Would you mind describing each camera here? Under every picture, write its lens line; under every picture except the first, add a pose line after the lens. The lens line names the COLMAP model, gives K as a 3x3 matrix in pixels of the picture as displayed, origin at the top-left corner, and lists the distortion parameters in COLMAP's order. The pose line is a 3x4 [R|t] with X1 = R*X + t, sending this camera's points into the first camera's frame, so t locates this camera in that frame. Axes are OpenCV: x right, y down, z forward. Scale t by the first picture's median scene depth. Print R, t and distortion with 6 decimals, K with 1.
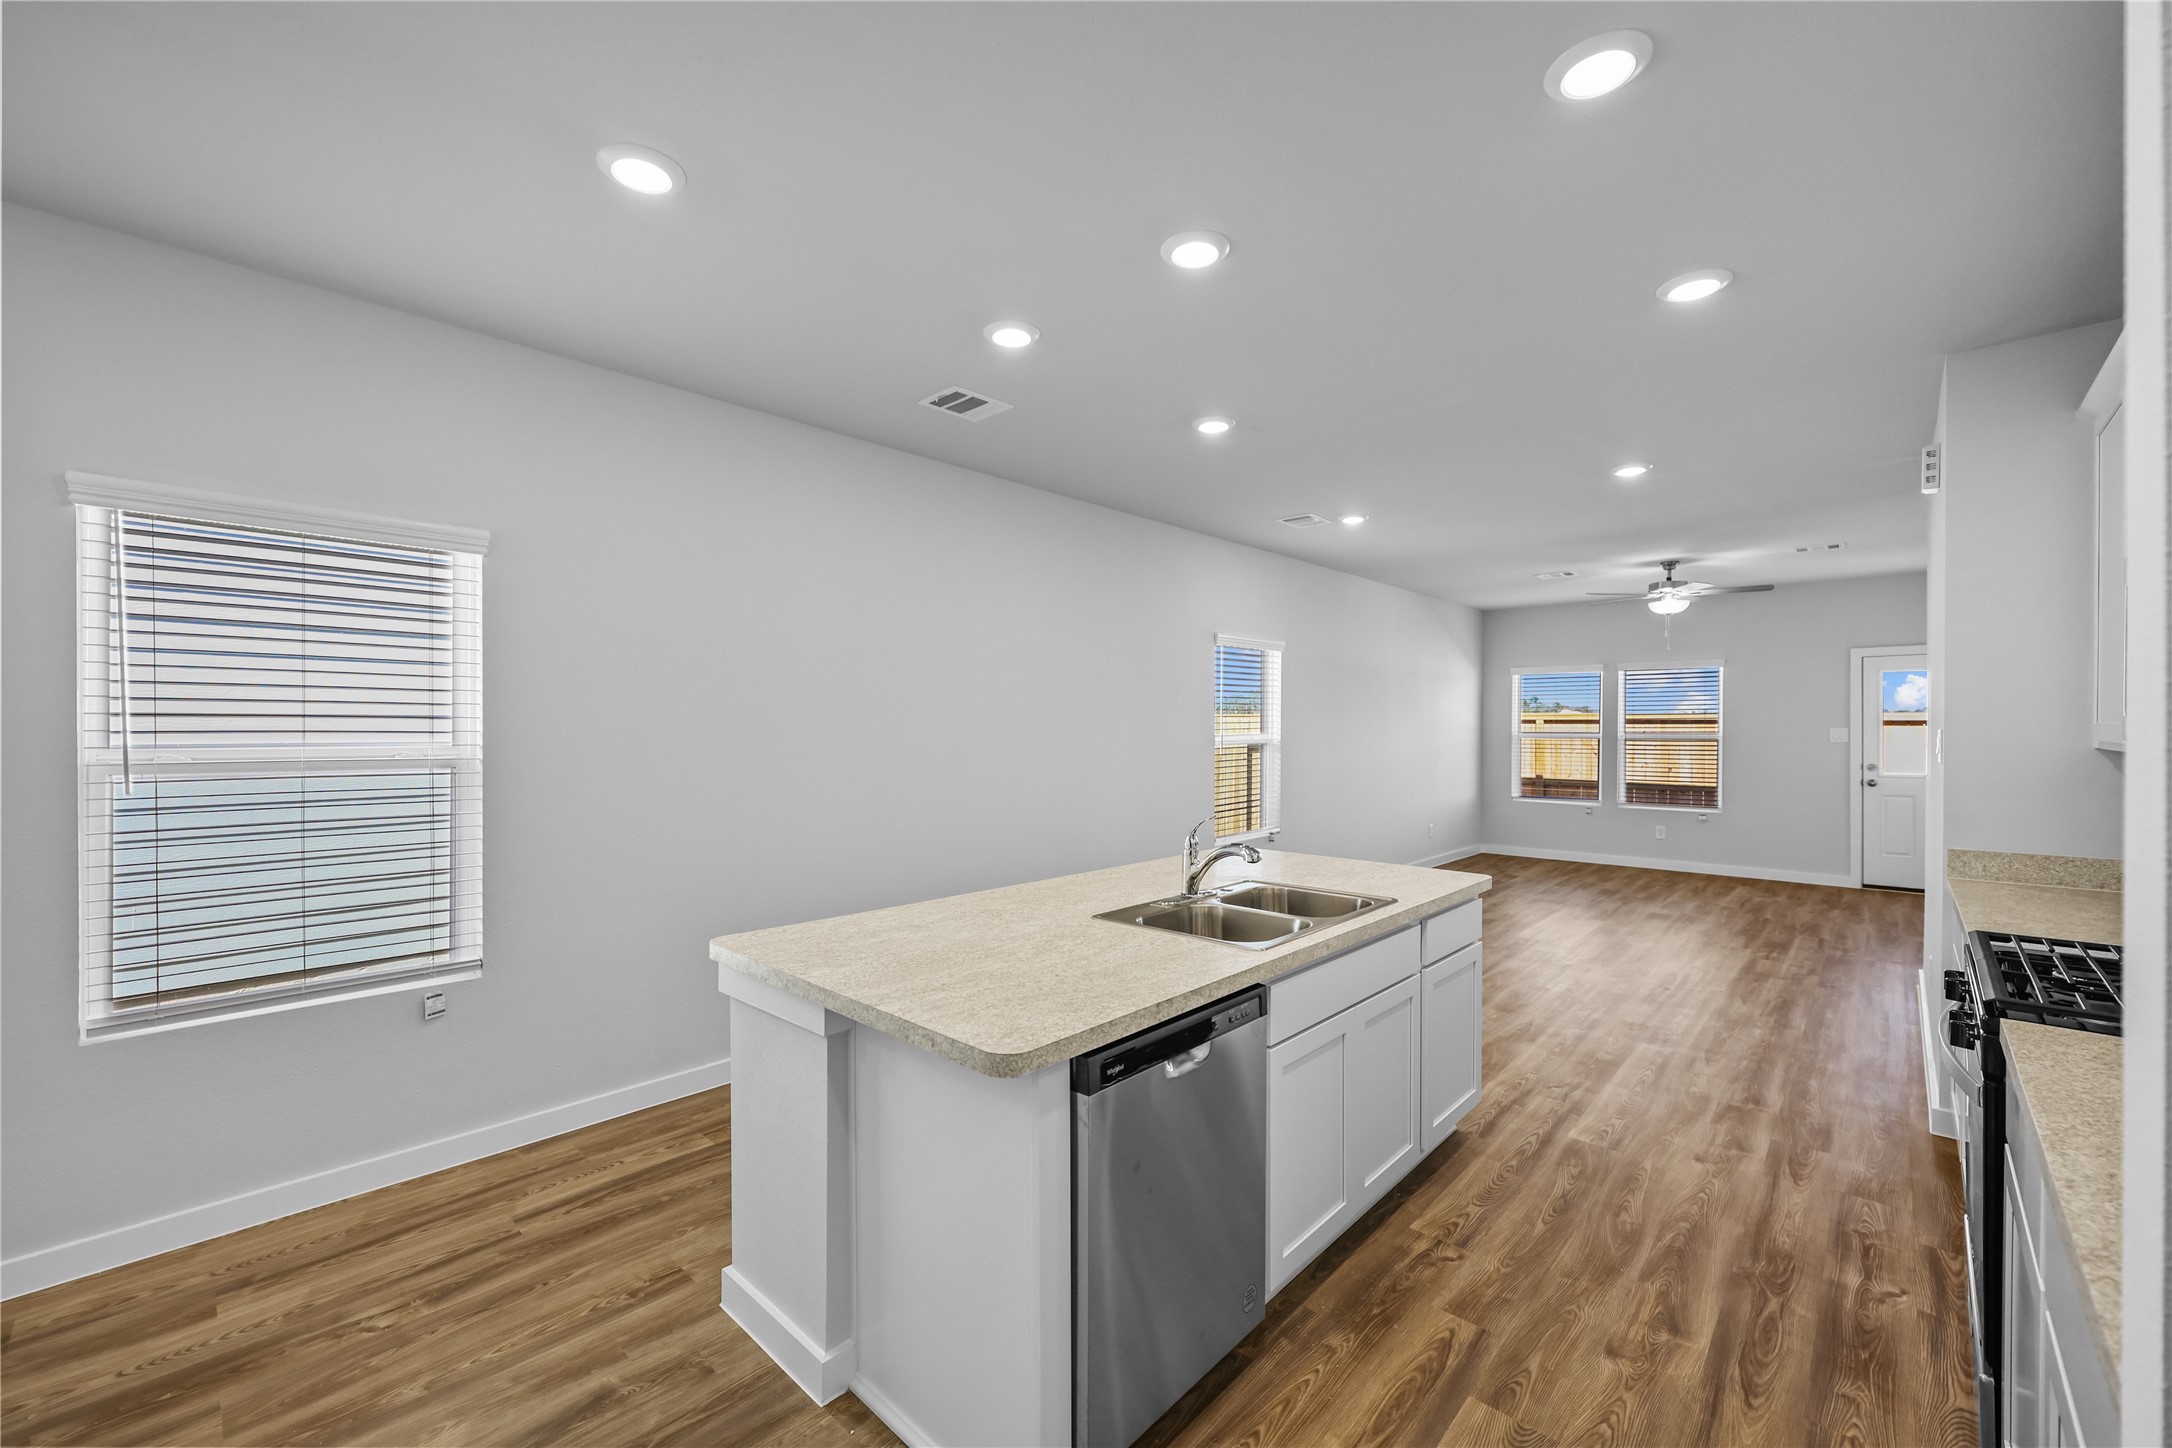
lens RADIAL K [[870.9, 0, 1082.8], [0, 870.9, 731.9], [0, 0, 1]] dist [-0.002600, -0.000655]
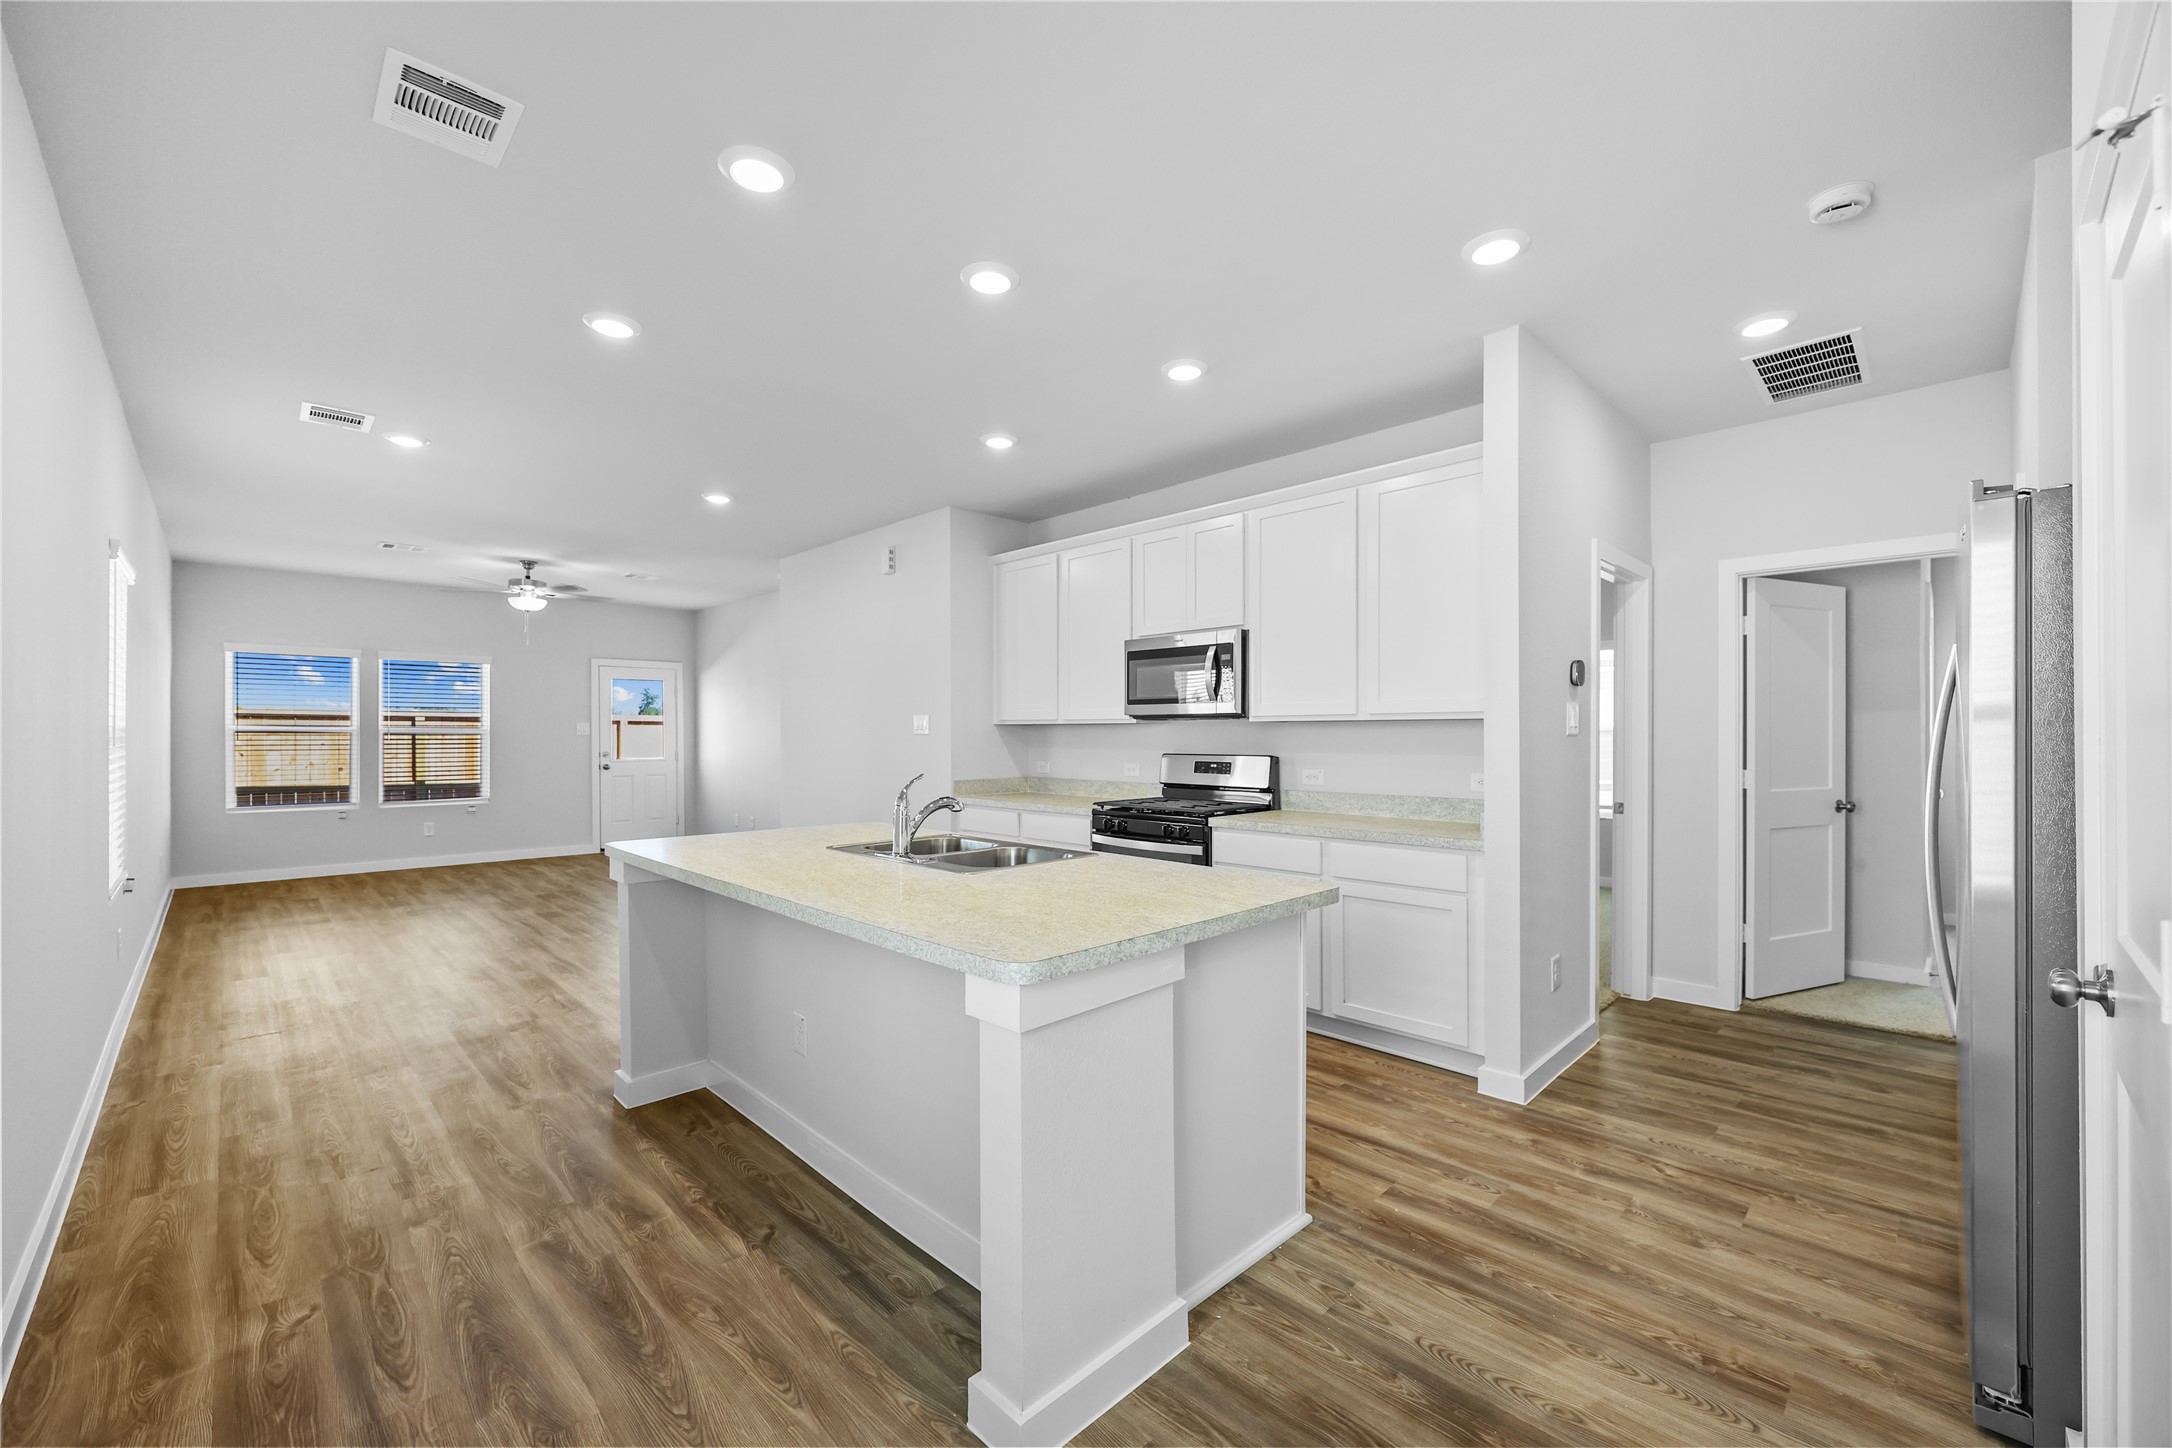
lens RADIAL K [[870.9, 0, 1088.3], [0, 870.9, 733.8], [0, 0, 1]] dist [-0.002600, -0.000655]
pose [[0.033299, -0.000294, 0.999445, -0.359183], [0.006557, 0.999978, 0.000076, 0.017619], [-0.999424, 0.006551, 0.033300, 0.294462]]
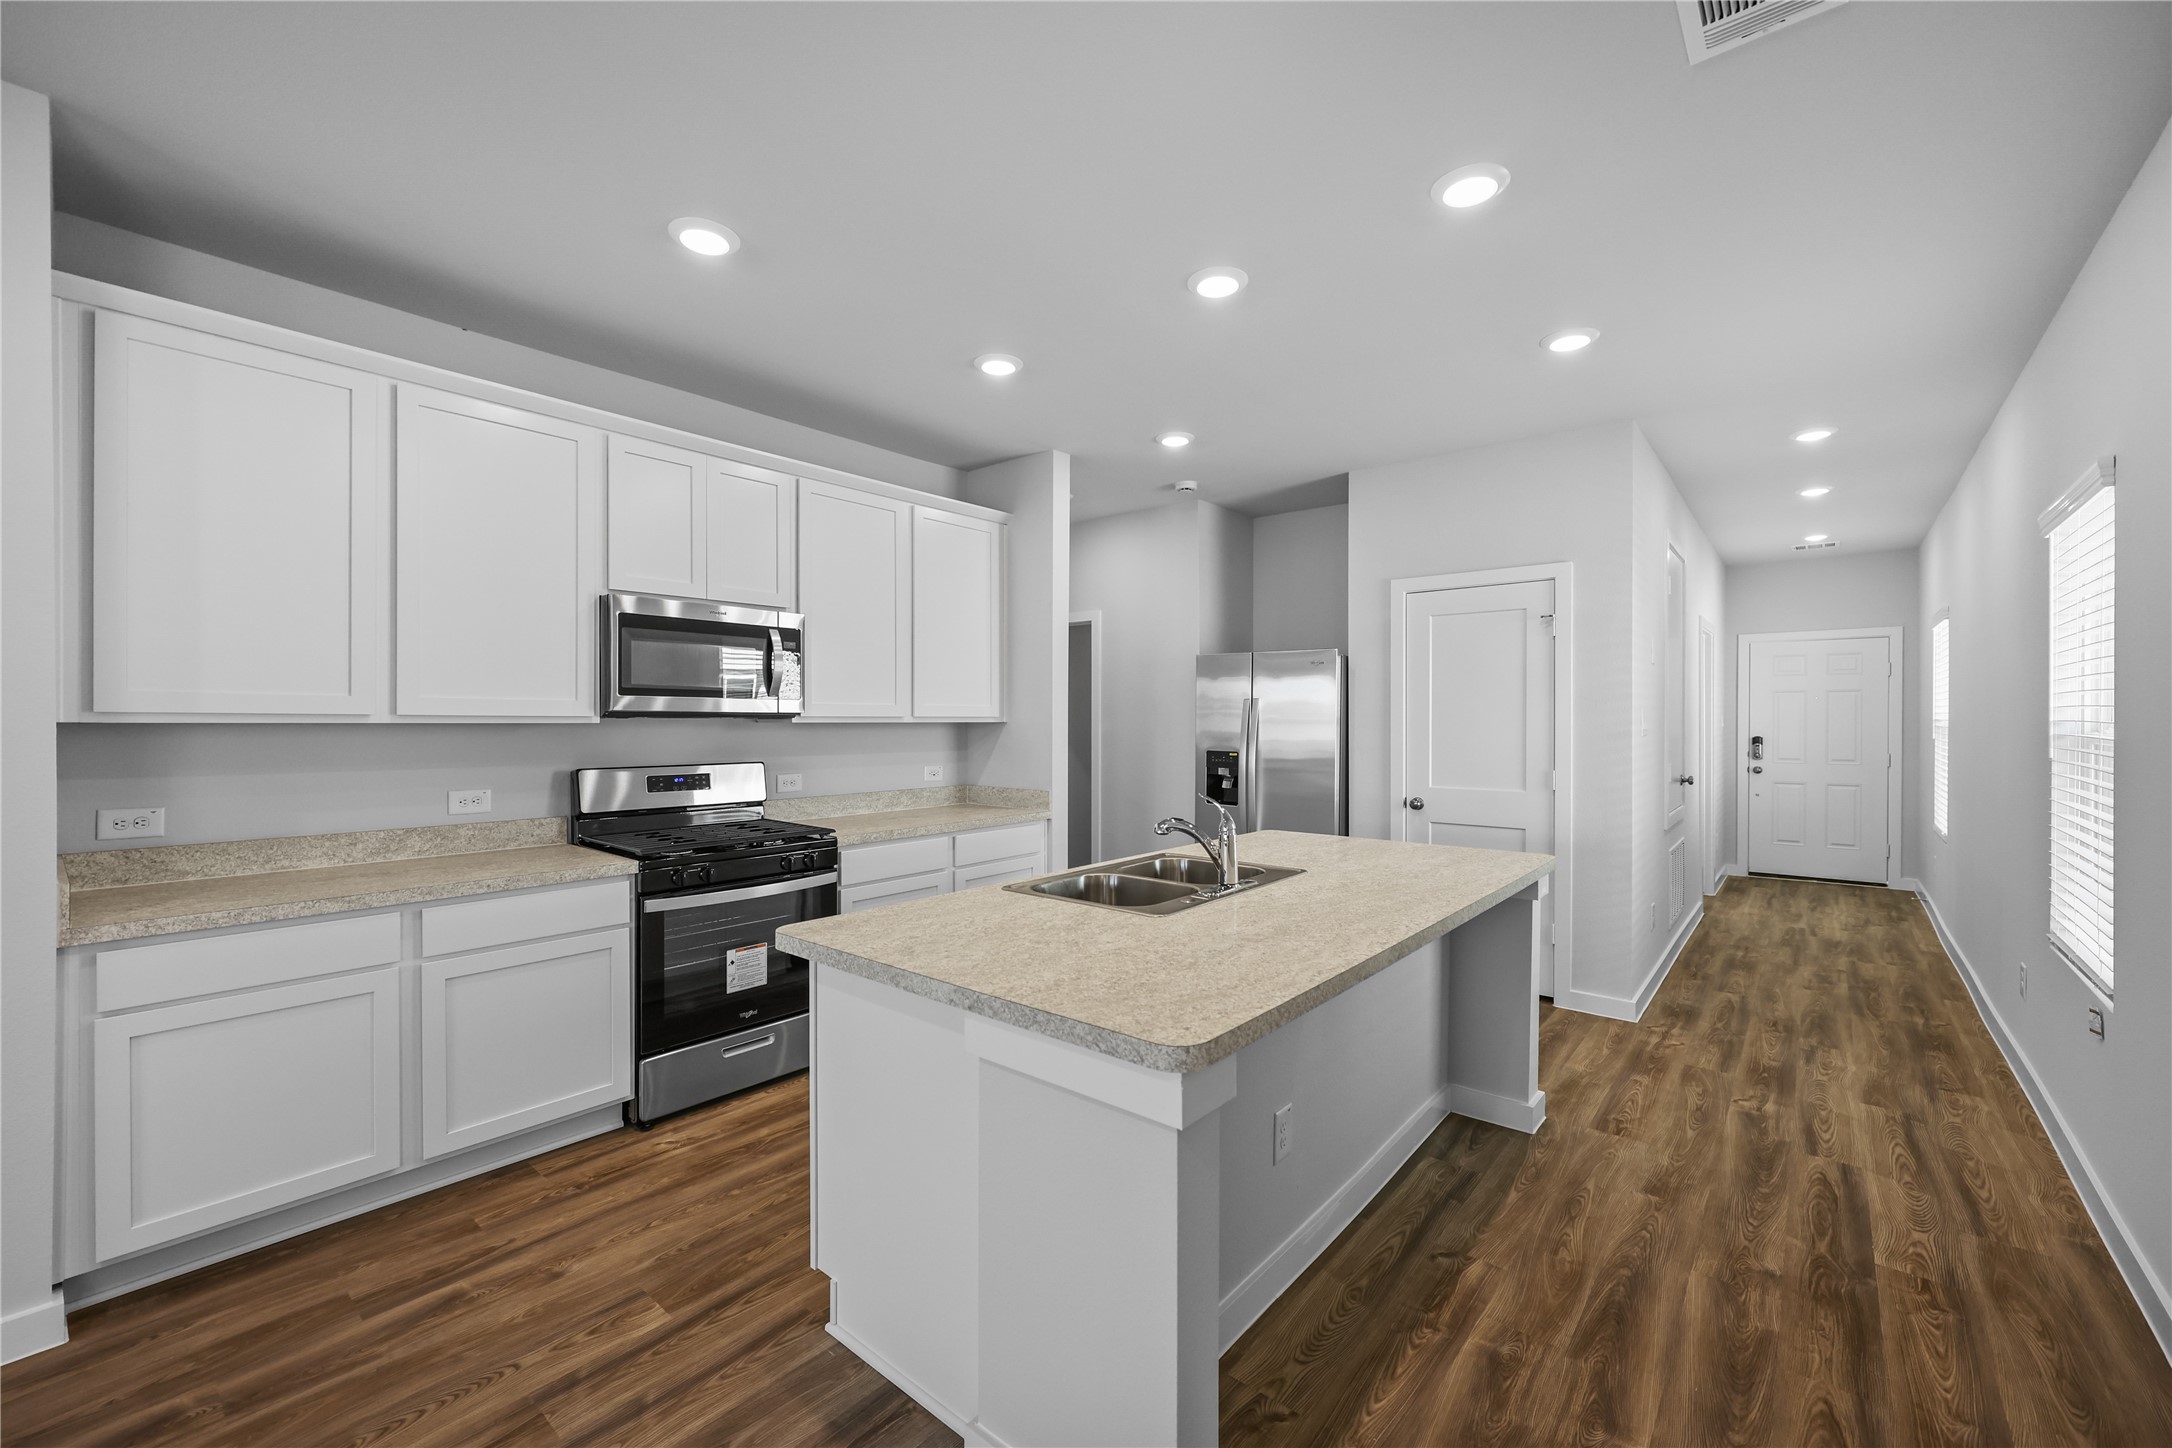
lens RADIAL K [[870.9, 0, 1091.6], [0, 870.9, 721.7], [0, 0, 1]] dist [-0.002600, -0.000655]
pose [[-0.998174, -0.001032, -0.060400, 0.126117], [-0.001532, 0.999965, 0.008244, 0.004450], [0.060390, 0.008322, -0.998140, 0.750315]]
